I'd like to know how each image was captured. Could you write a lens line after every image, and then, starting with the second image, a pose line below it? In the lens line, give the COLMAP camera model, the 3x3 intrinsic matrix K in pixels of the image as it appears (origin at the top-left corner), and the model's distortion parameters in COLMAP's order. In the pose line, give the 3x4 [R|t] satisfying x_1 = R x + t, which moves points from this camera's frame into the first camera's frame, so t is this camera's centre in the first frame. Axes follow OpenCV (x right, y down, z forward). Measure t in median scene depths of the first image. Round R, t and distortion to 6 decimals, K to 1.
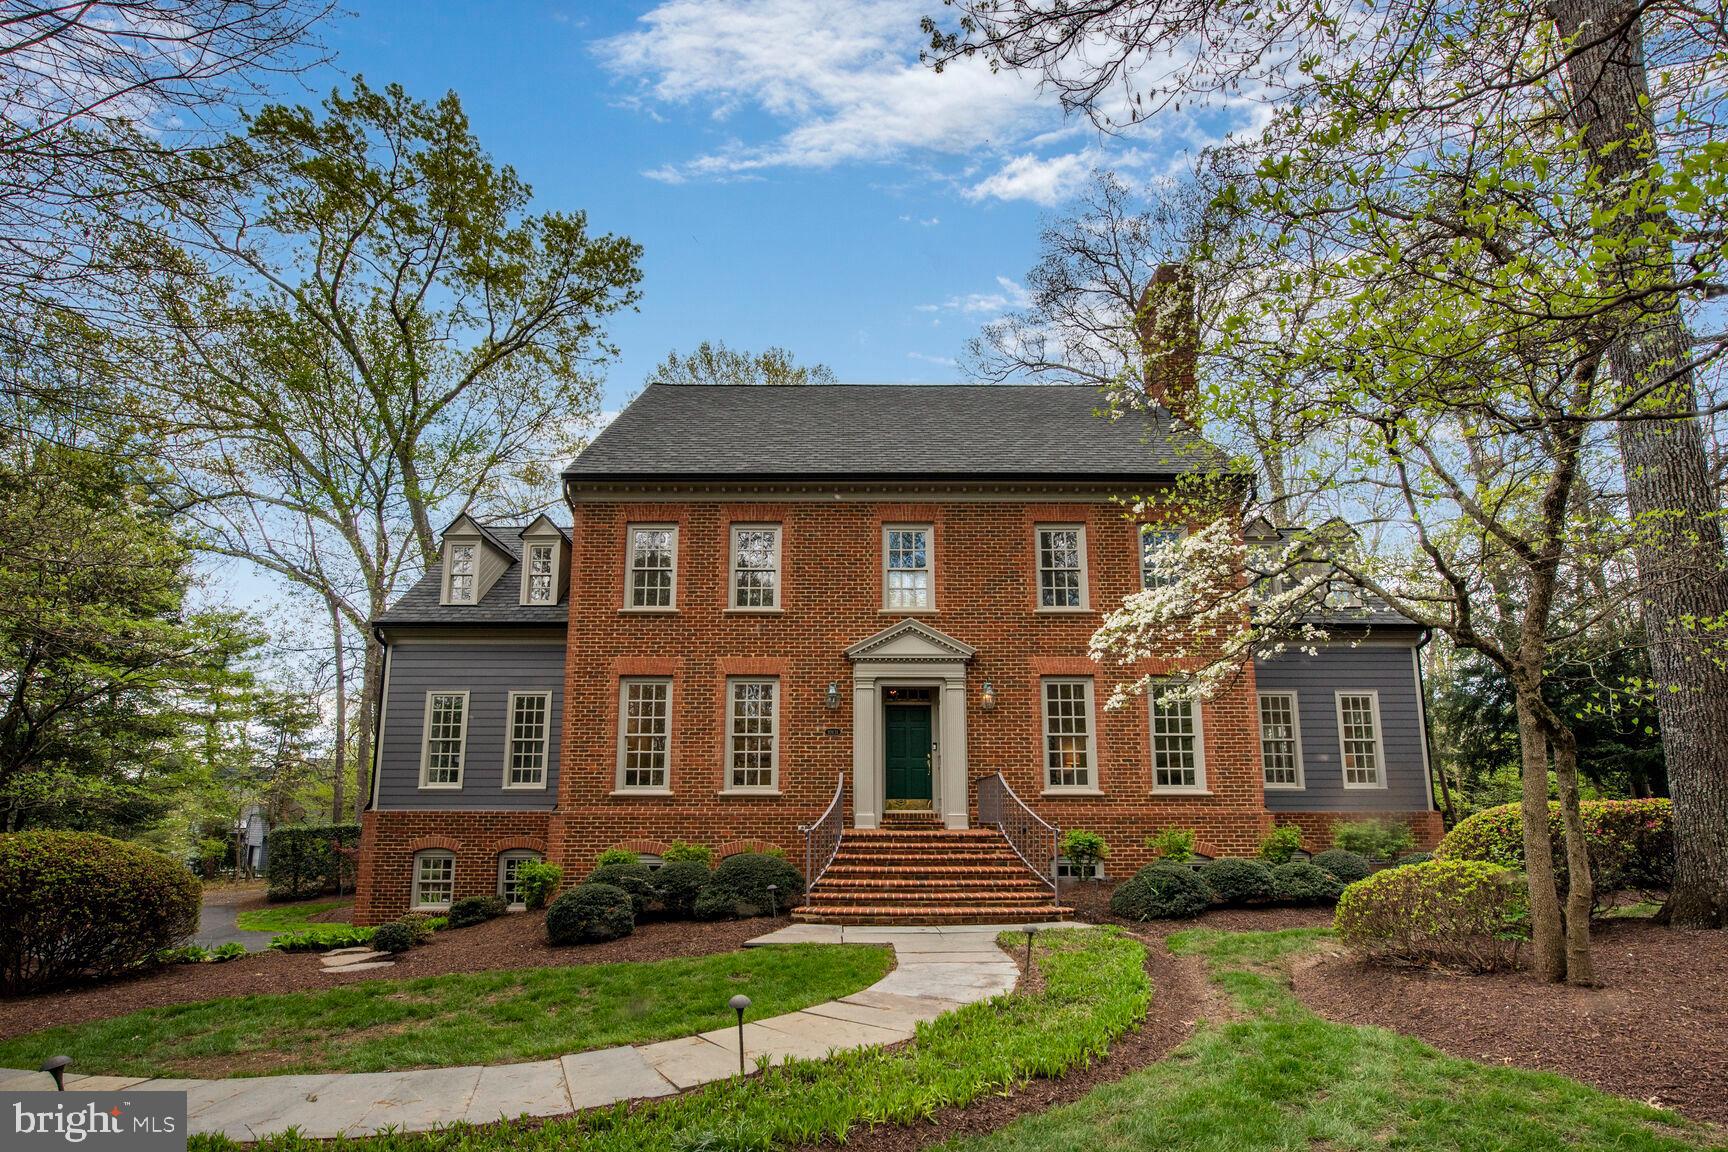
lens RADIAL K [[838.5, 0, 855.1], [0, 838.5, 666.4], [0, 0, 1]] dist [-0.007059, -0.001026]
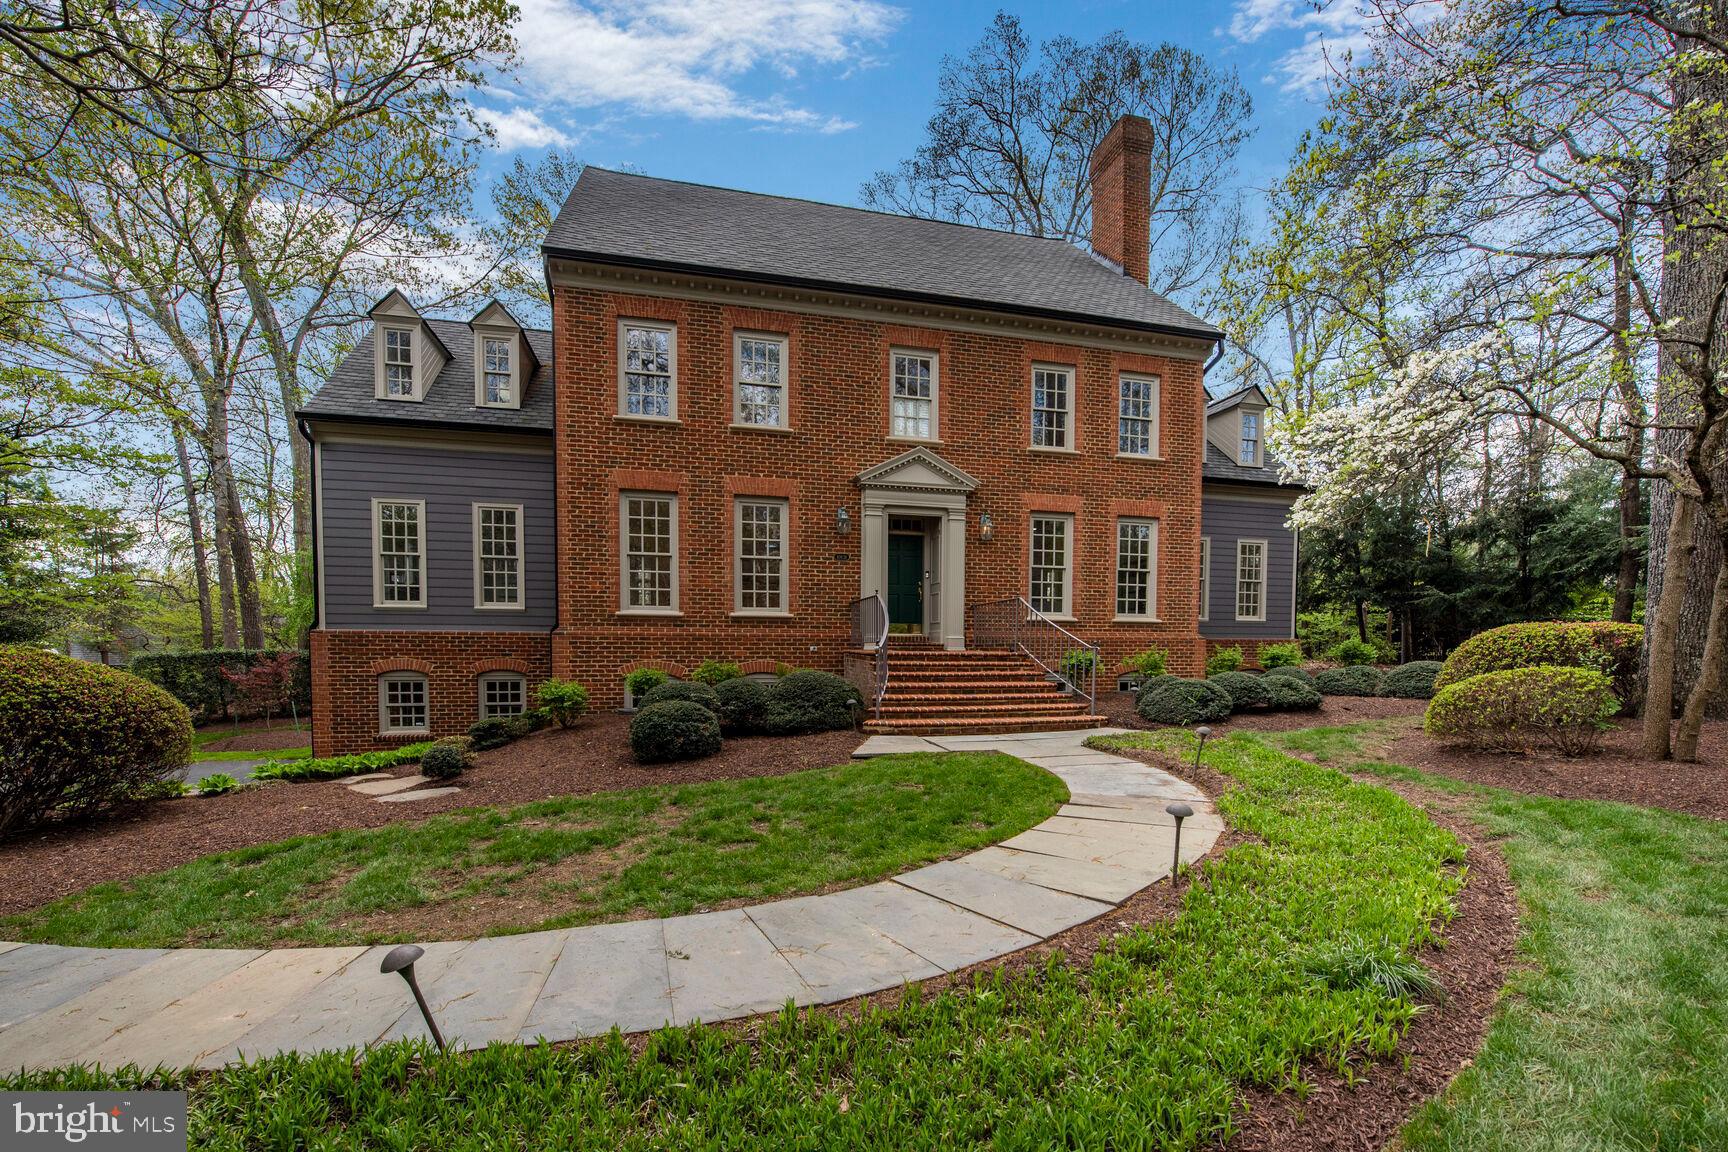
lens RADIAL K [[724.5, 0, 868.4], [0, 724.5, 678.3], [0, 0, 1]] dist [-0.012315, -0.000295]
pose [[0.969857, -0.006061, 0.243598, -0.211230], [-0.046263, 0.976928, 0.208500, 0.036957], [-0.239241, -0.213485, 0.947200, 0.120691]]
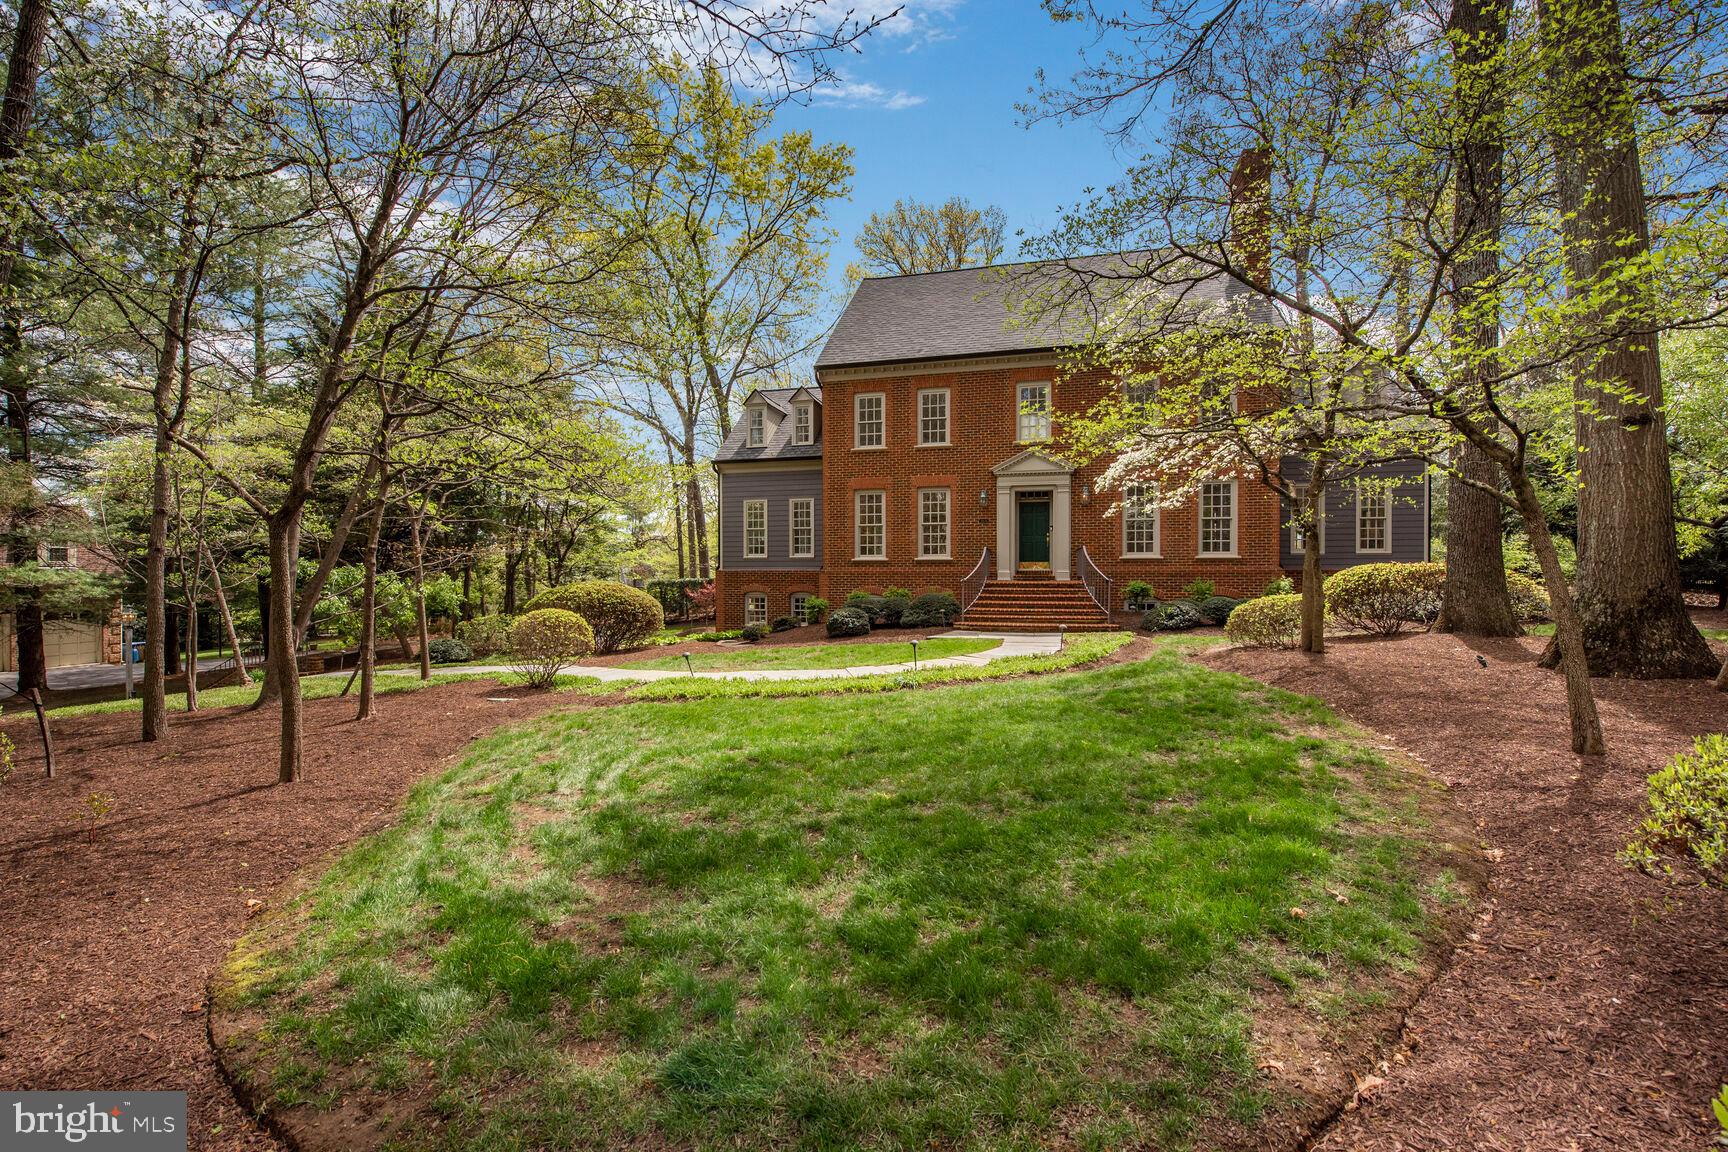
lens RADIAL K [[685.9, 0, 864.0], [0, 685.9, 576.0], [0, 0, 1]] dist [0.000298, 0.000000]
pose [[0.968958, -0.000516, -0.247224, 0.075799], [0.044679, 0.983898, 0.173059, -0.055835], [0.243154, -0.178732, 0.953379, -0.327623]]
